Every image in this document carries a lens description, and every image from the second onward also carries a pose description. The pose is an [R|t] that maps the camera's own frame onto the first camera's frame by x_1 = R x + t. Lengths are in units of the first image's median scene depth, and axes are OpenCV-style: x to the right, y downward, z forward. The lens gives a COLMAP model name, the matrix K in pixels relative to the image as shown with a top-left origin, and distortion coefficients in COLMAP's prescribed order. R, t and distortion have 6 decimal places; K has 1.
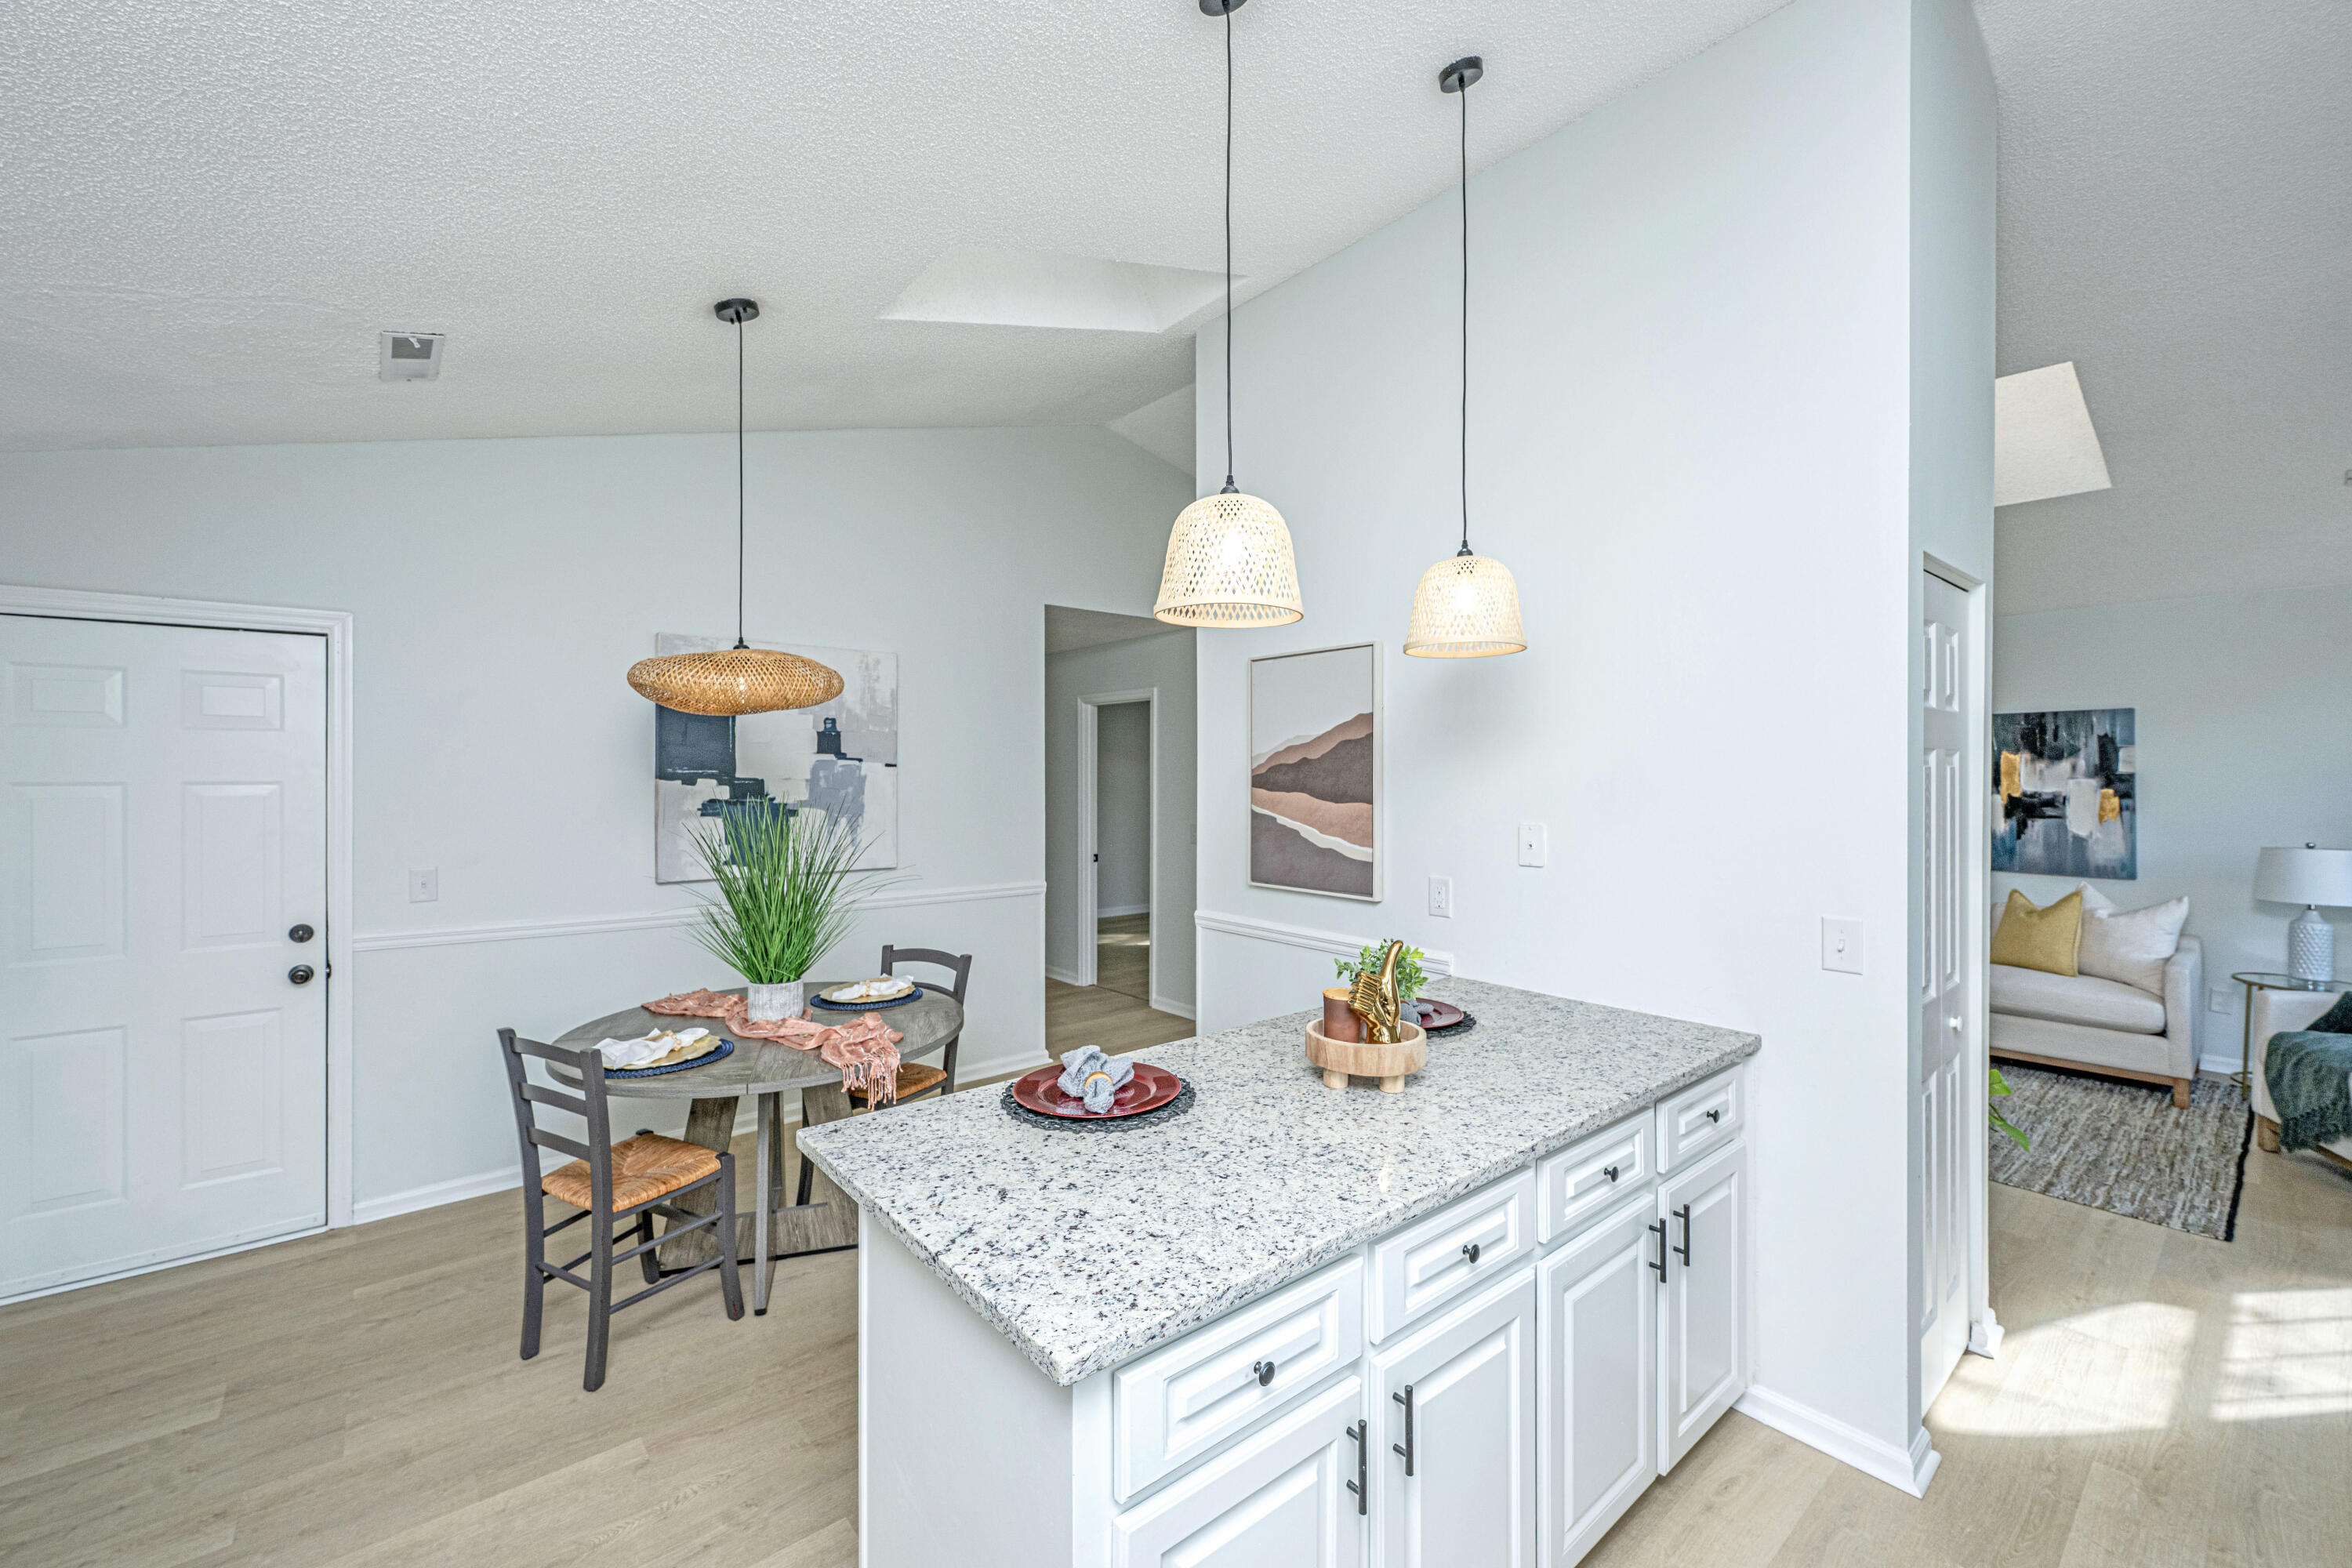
lens RADIAL K [[950.7, 0, 1182.4], [0, 950.7, 778.7], [0, 0, 1]] dist [0.000684, 0.000036]
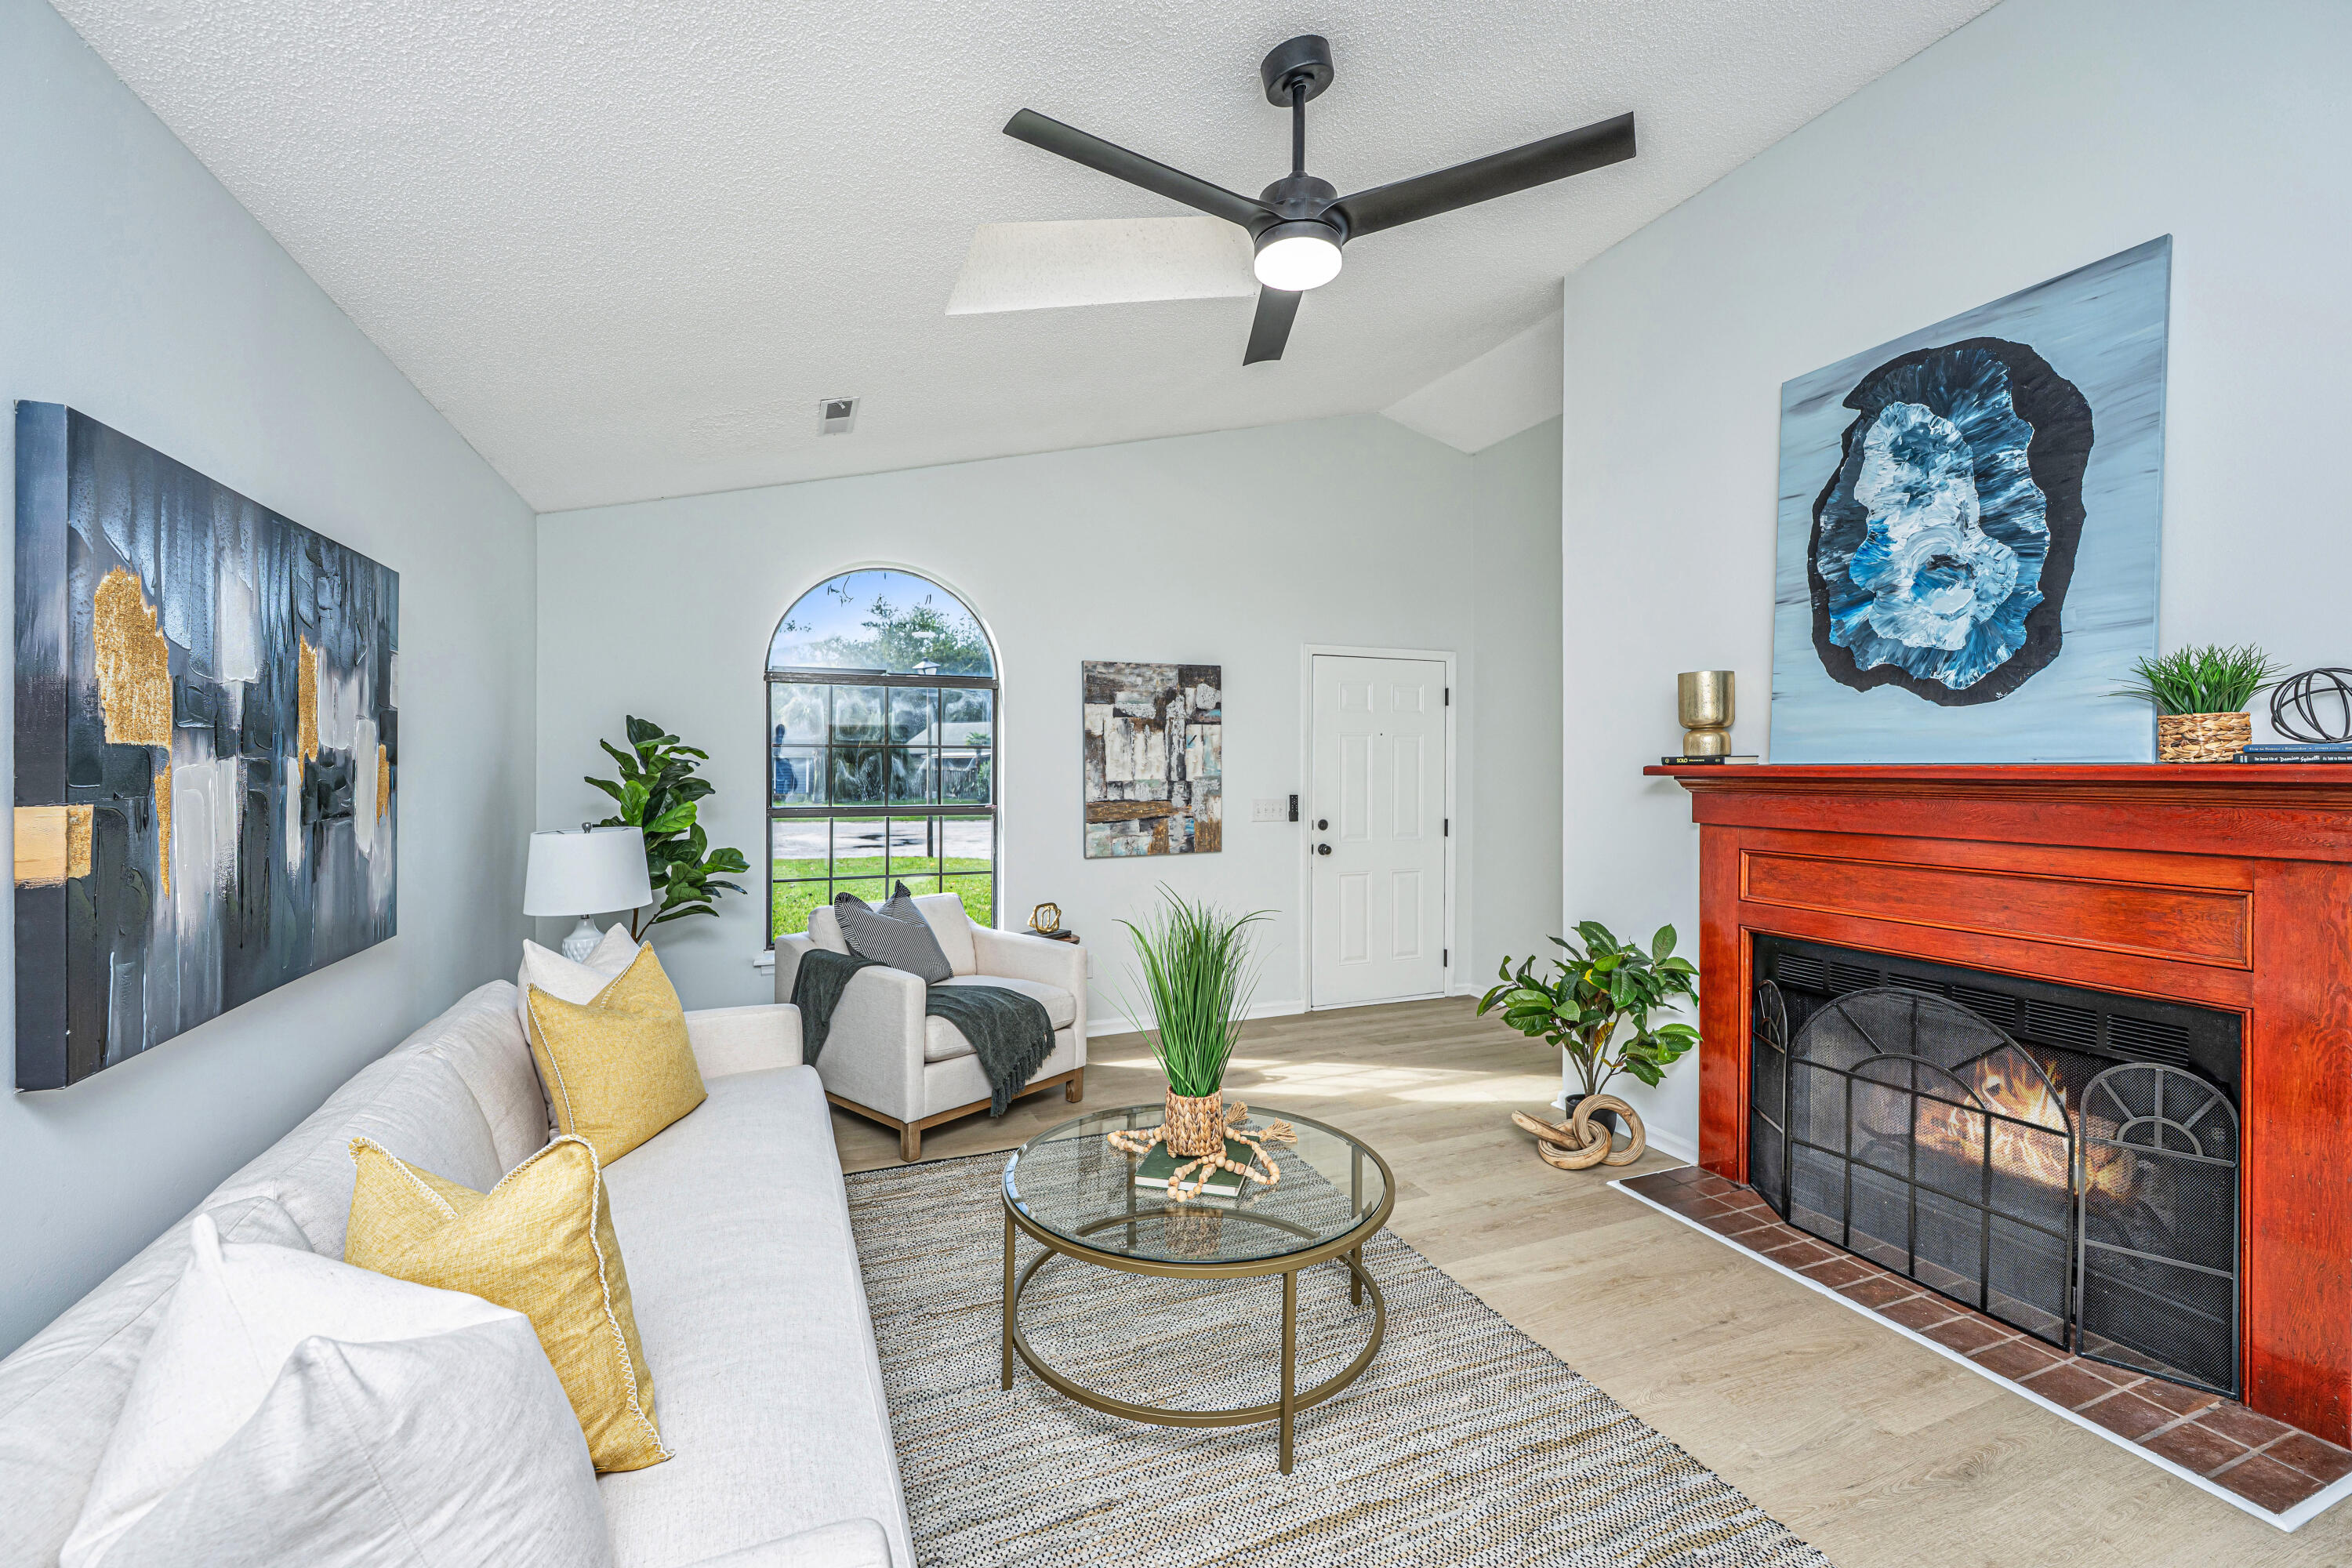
lens RADIAL K [[950.7, 0, 1191.5], [0, 950.7, 760.3], [0, 0, 1]] dist [0.000684, 0.000036]
pose [[-0.955572, 0.007936, 0.294649, 0.625041], [0.008180, 0.999966, -0.000406, 0.028042], [-0.294643, 0.002022, -0.955605, 1.707320]]
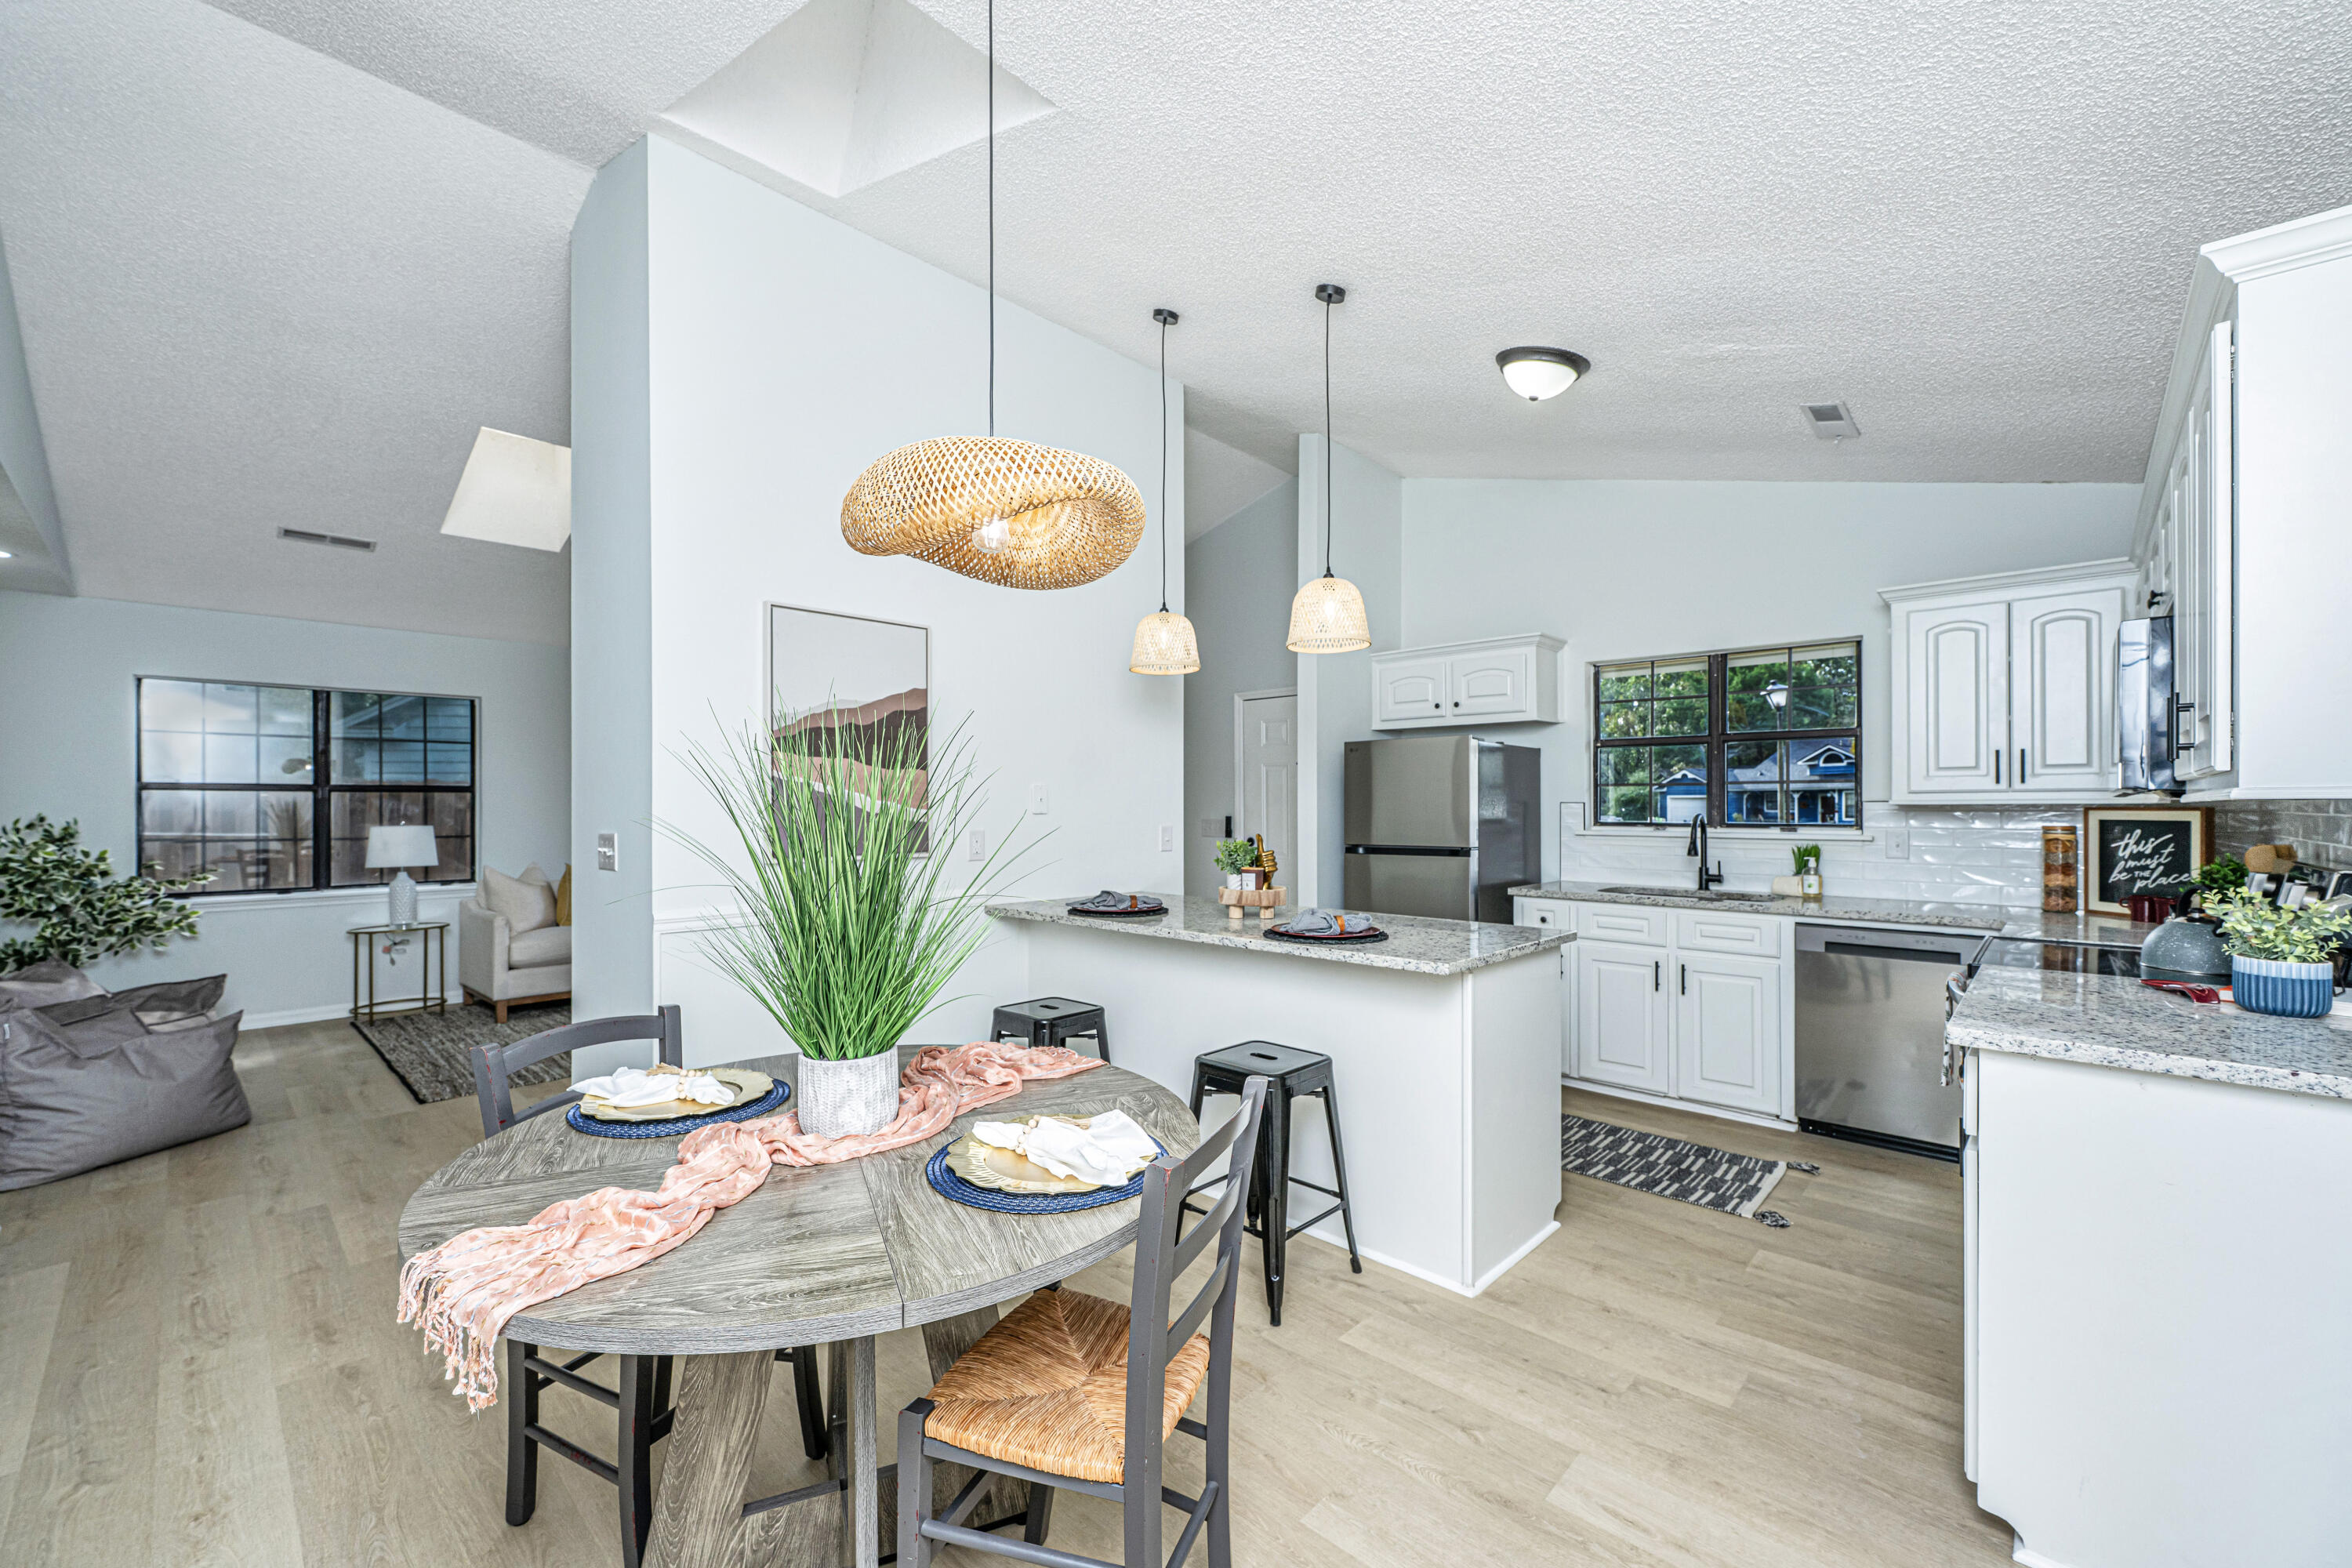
lens RADIAL K [[950.7, 0, 1166.0], [0, 950.7, 808.3], [0, 0, 1]] dist [0.000684, 0.000036]
pose [[-0.109211, -0.002616, 0.994015, -0.753432], [0.008284, 0.999959, 0.003542, 0.055718], [-0.993984, 0.008621, -0.109185, 0.670146]]
